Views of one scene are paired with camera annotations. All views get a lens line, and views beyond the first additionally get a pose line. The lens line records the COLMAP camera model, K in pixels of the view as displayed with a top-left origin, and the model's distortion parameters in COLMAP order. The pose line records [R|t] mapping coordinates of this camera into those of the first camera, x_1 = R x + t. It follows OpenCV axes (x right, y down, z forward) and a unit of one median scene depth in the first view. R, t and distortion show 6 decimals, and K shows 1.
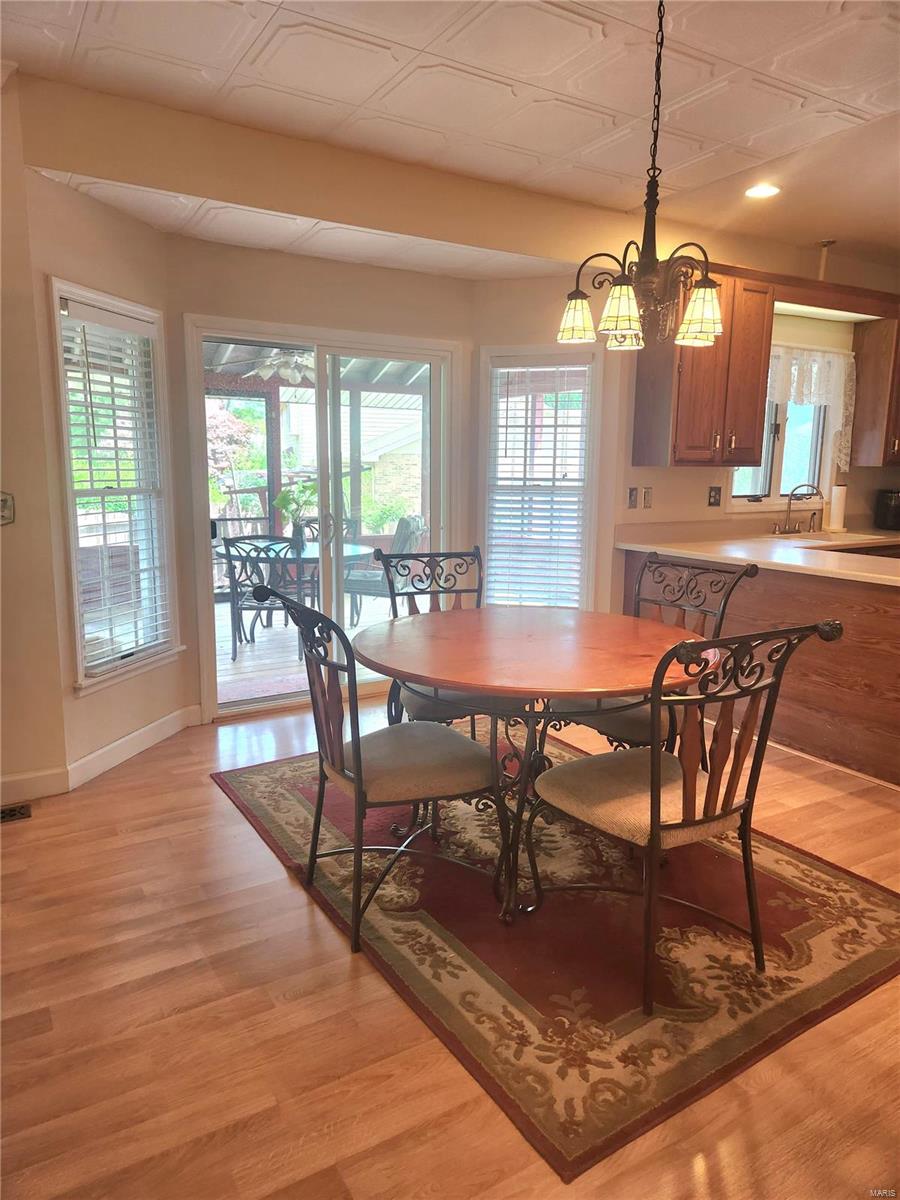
lens RADIAL K [[801.2, 0, 445.8], [0, 801.2, 591.6], [0, 0, 1]] dist [0.062672, -0.045005]
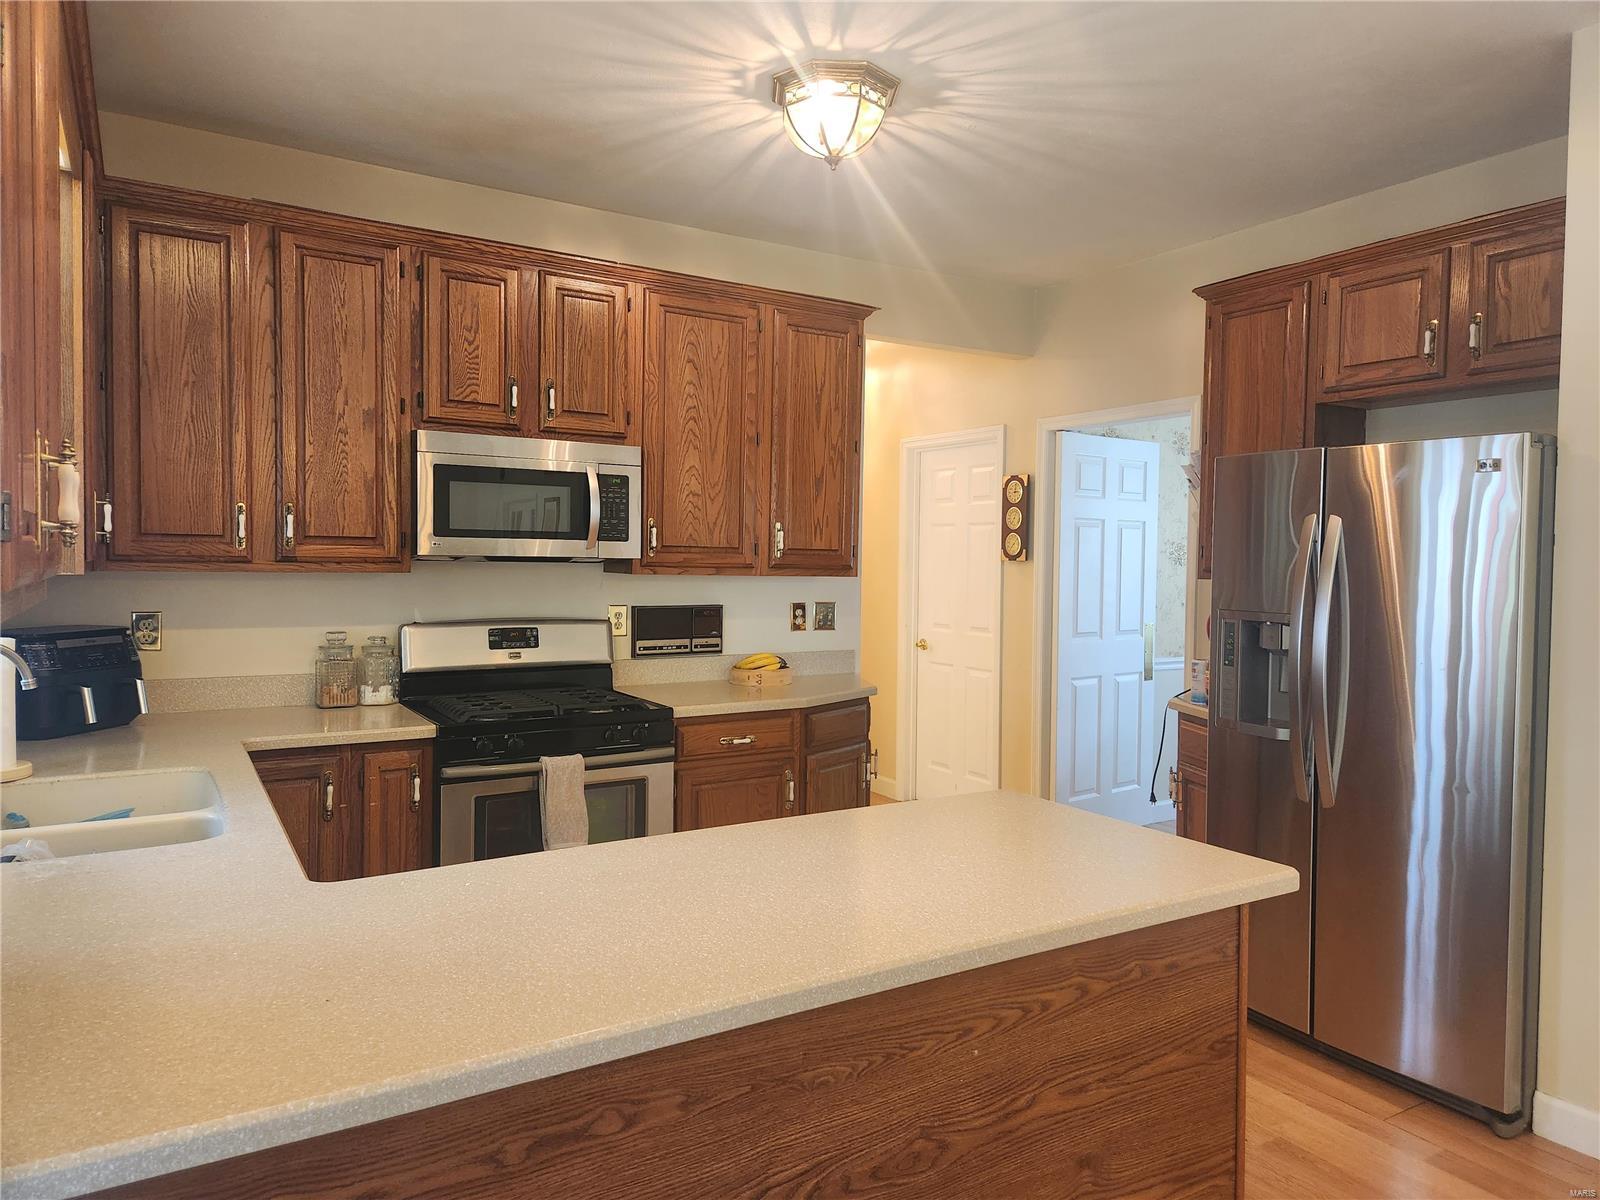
lens RADIAL K [[1068.2, 0, 812.1], [0, 1068.2, 590.3], [0, 0, 1]] dist [0.062672, -0.045005]
pose [[-0.011140, -0.043402, 0.998996, 0.072892], [0.143920, 0.988586, 0.044555, -0.182381], [-0.989527, 0.144272, -0.004767, 1.023433]]
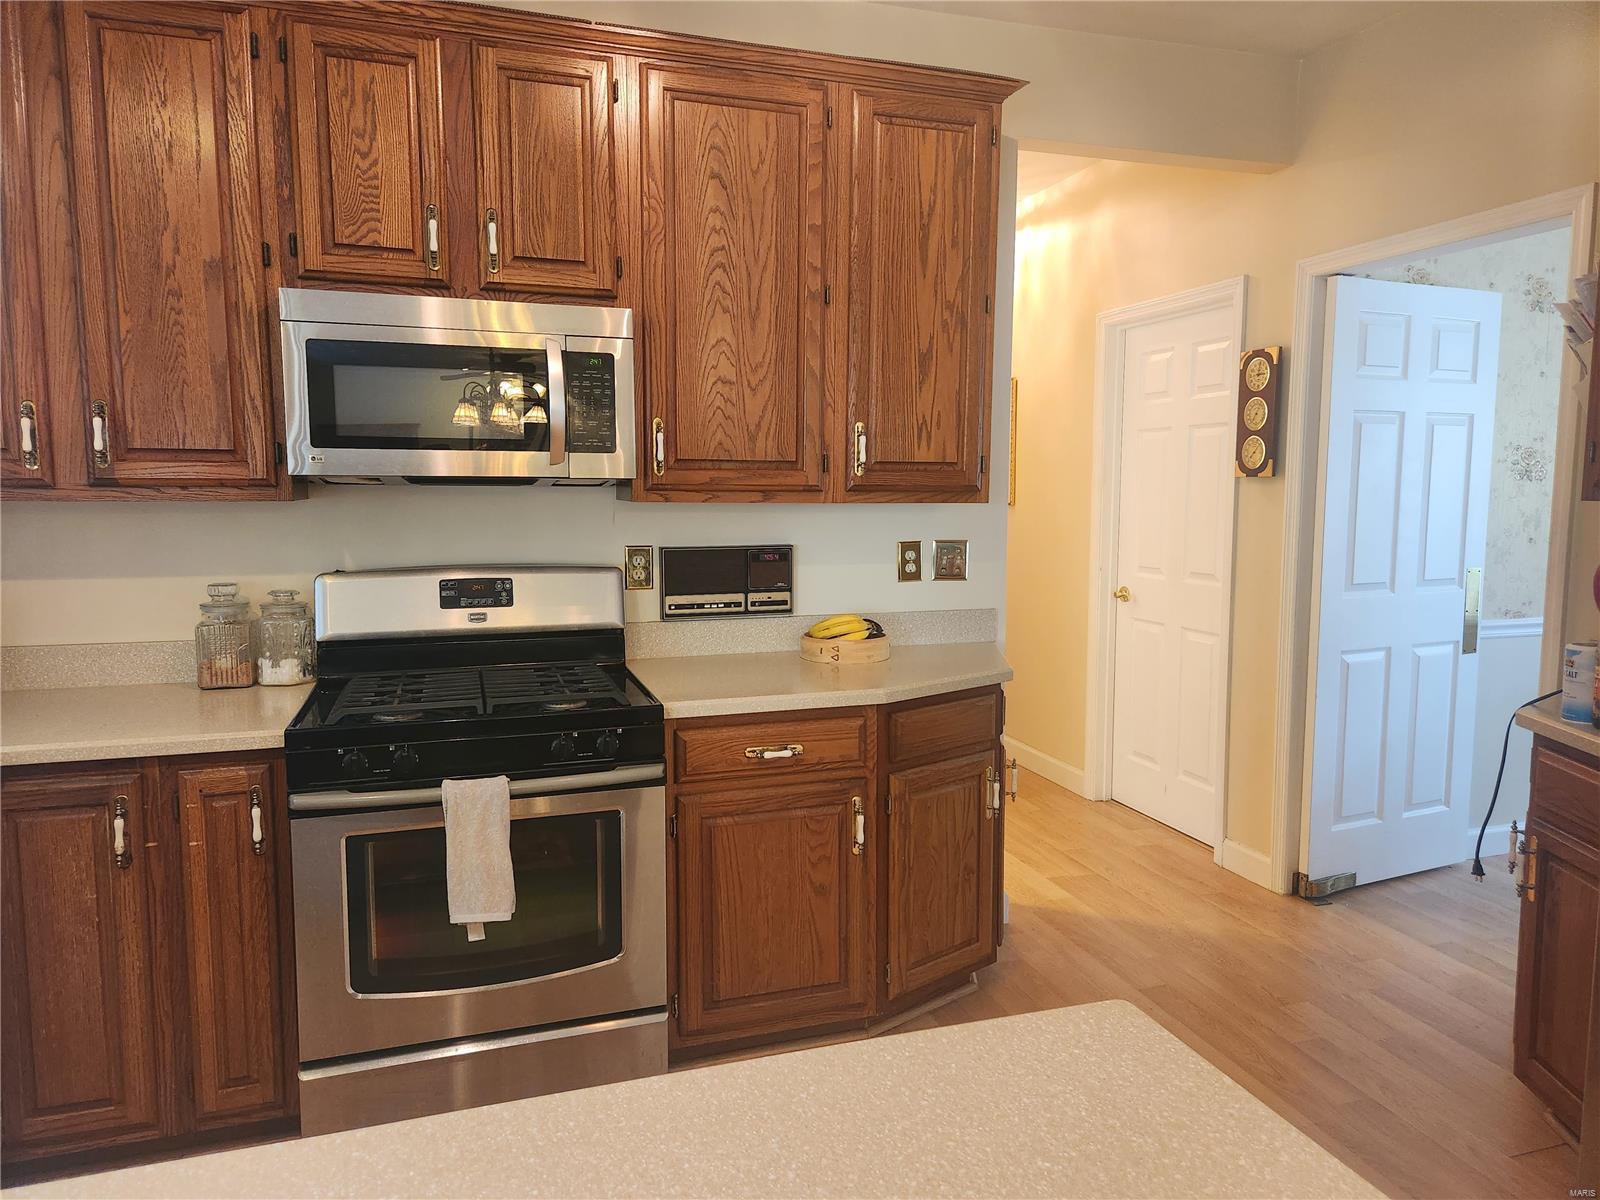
lens RADIAL K [[1068.2, 0, 798.8], [0, 1068.2, 594.8], [0, 0, 1]] dist [0.062672, -0.045005]
pose [[0.228176, -0.112259, 0.967126, 0.451258], [0.154866, 0.984869, 0.077781, -0.153371], [-0.961224, 0.132027, 0.242108, 0.916391]]
